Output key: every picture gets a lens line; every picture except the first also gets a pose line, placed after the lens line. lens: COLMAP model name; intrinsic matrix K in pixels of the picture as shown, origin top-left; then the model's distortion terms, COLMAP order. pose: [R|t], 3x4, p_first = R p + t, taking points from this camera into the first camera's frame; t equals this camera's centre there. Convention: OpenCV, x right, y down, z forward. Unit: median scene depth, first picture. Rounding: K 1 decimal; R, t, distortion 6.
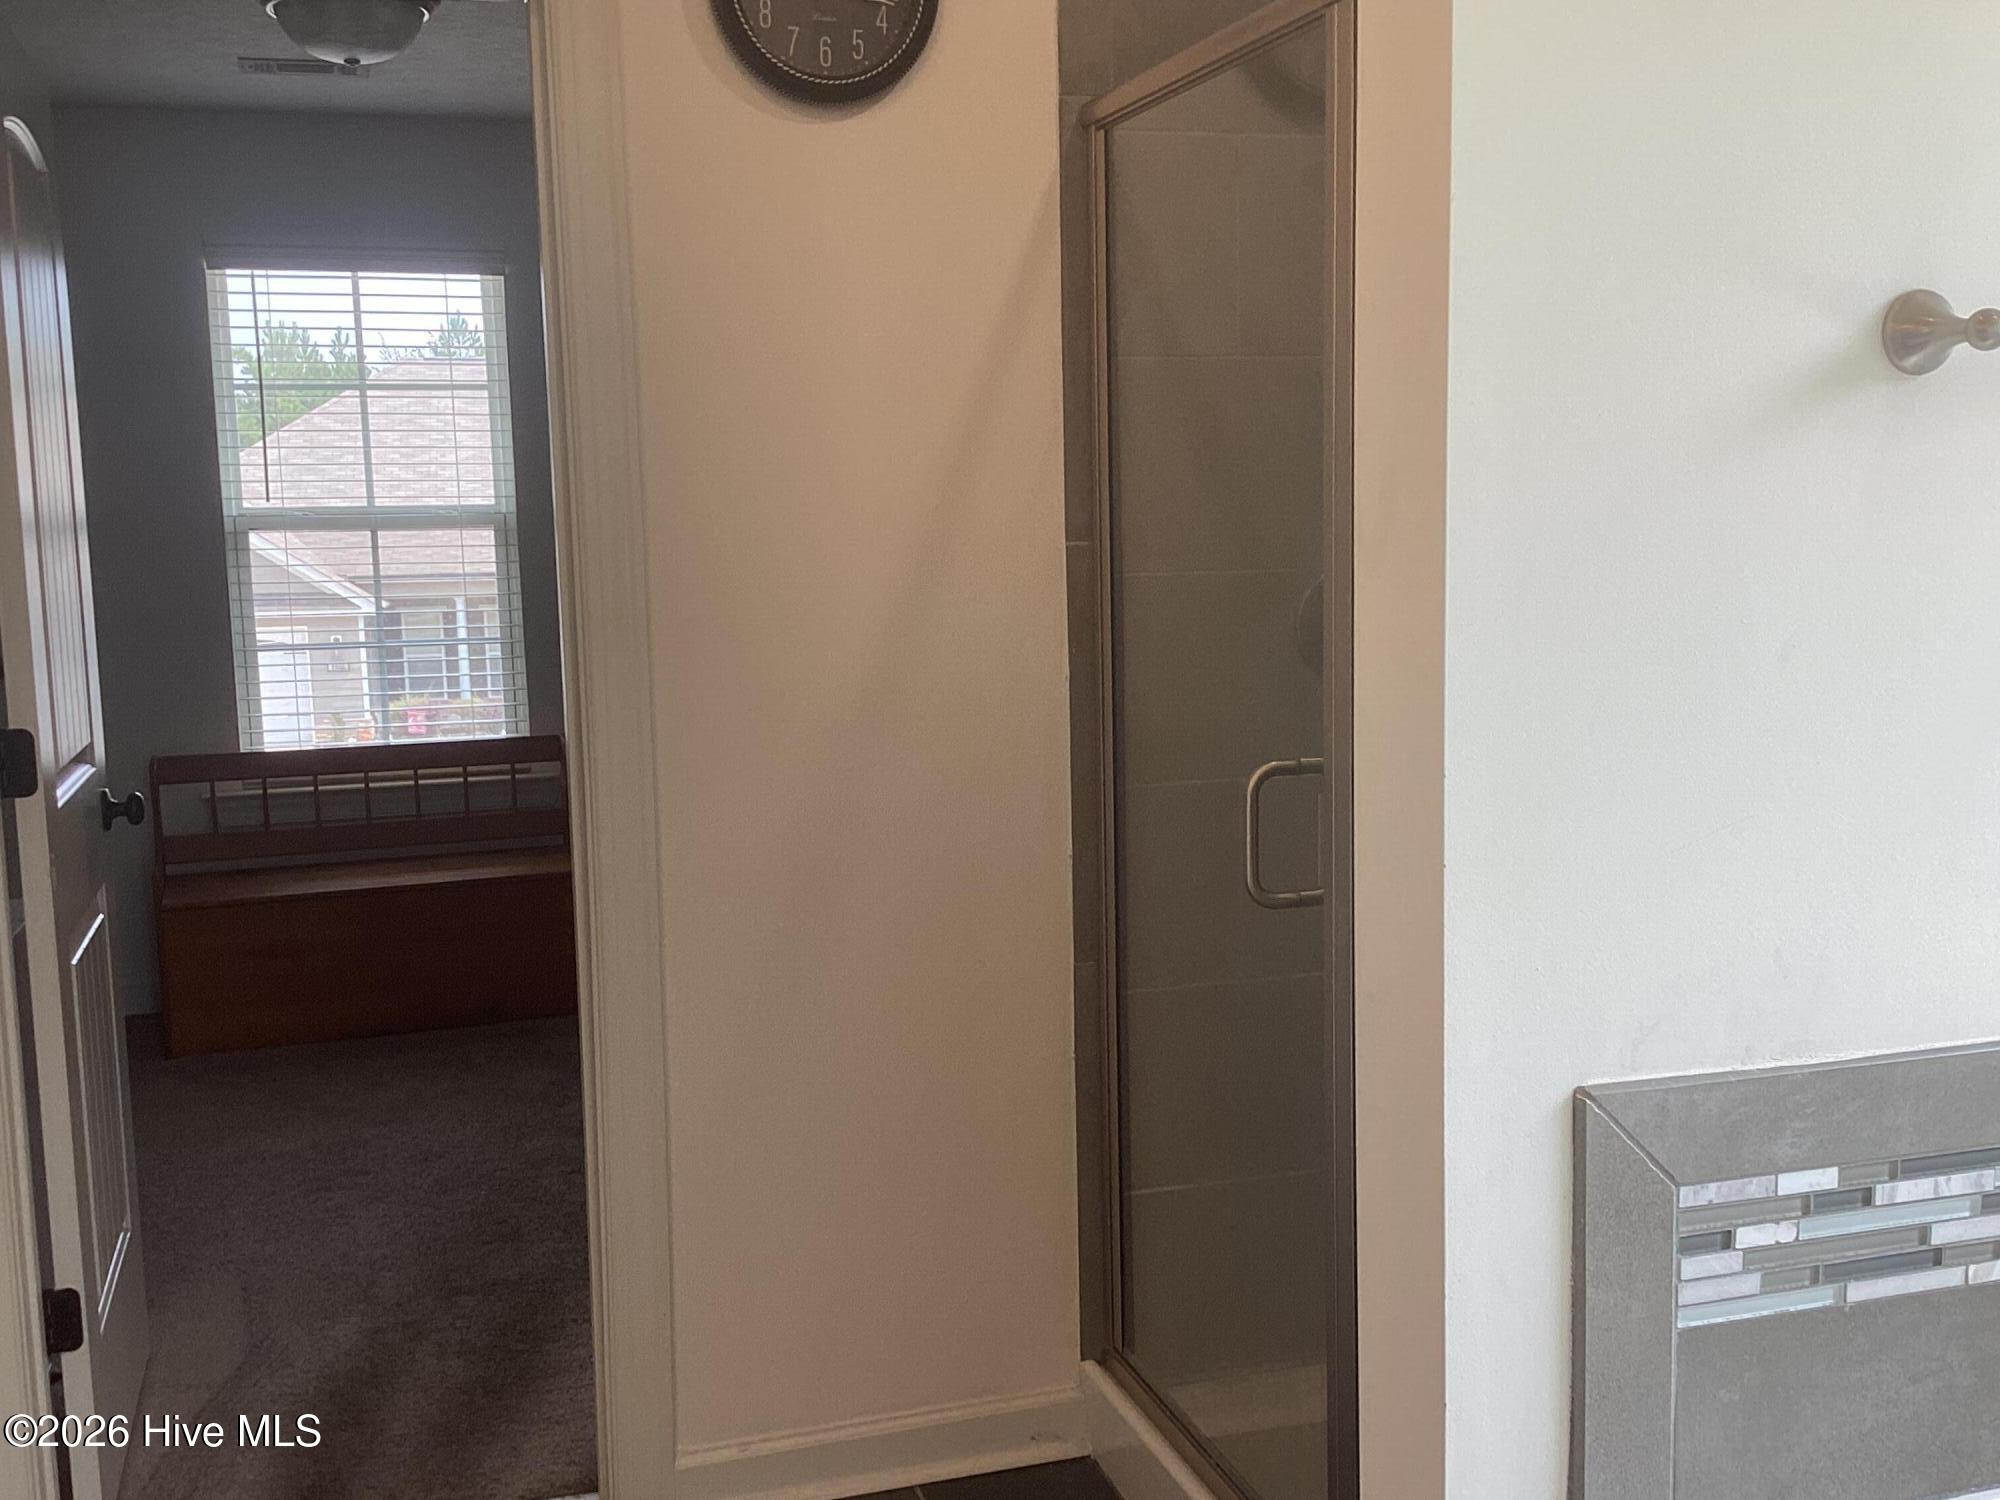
lens RADIAL K [[2052.4, 0, 998.6], [0, 2052.4, 814.9], [0, 0, 1]] dist [0.009102, -0.010888]
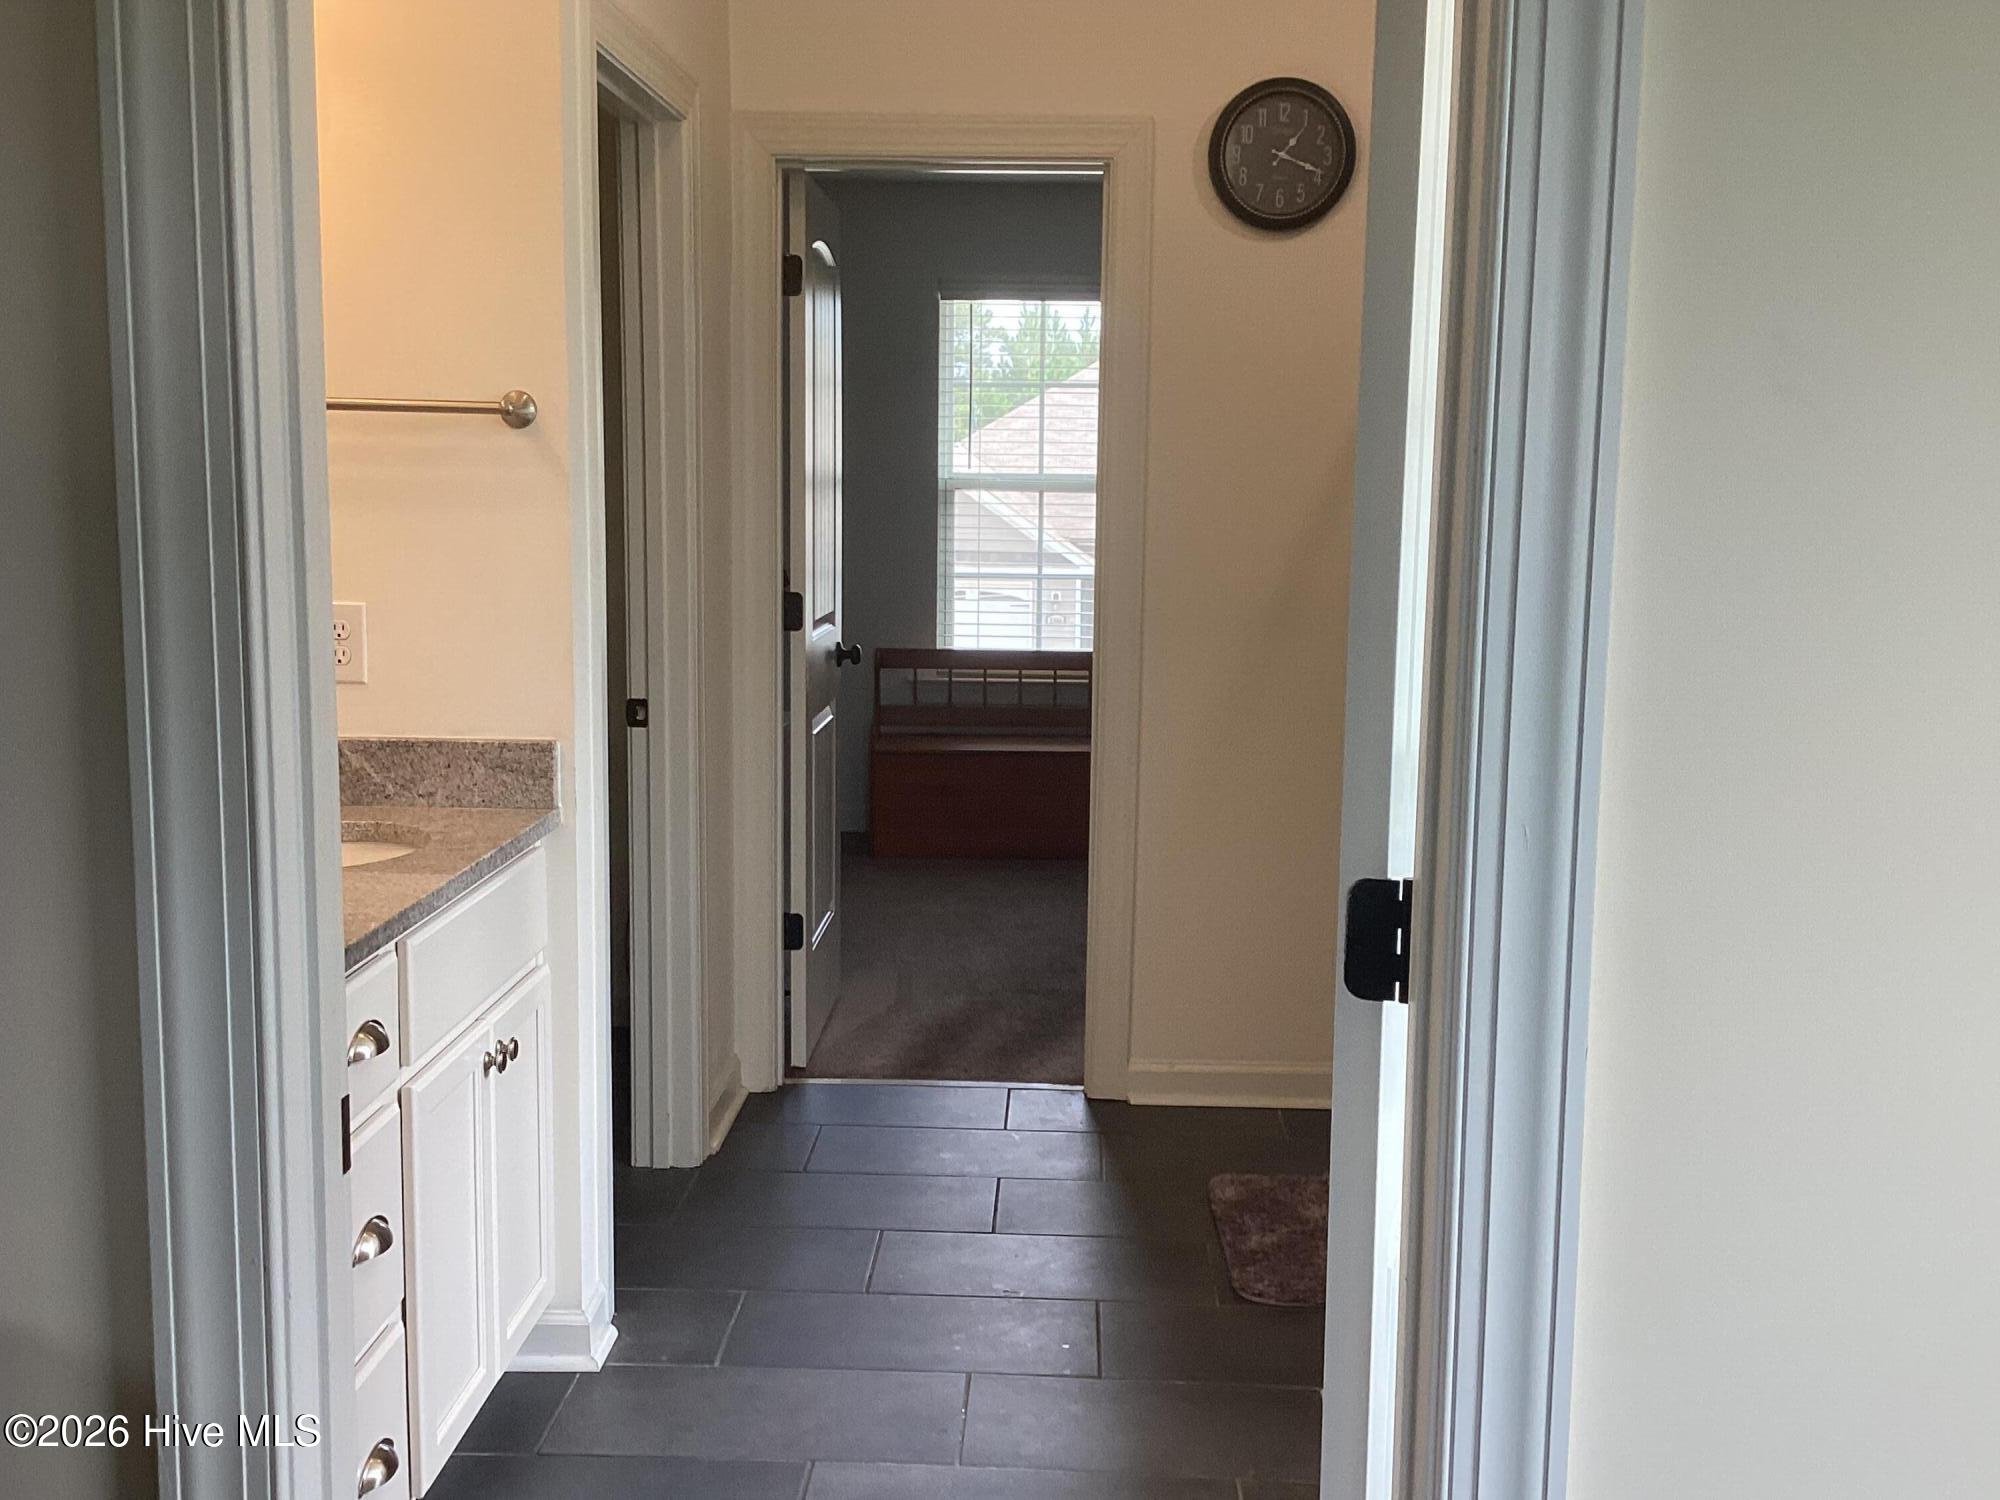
lens RADIAL K [[2052.4, 0, 998.6], [0, 2052.4, 814.9], [0, 0, 1]] dist [0.009102, -0.010888]
pose [[0.939837, 0.080928, -0.331900, 0.141375], [-0.077030, 0.996718, 0.024908, 0.043905], [0.332827, 0.002157, 0.942986, -0.296850]]
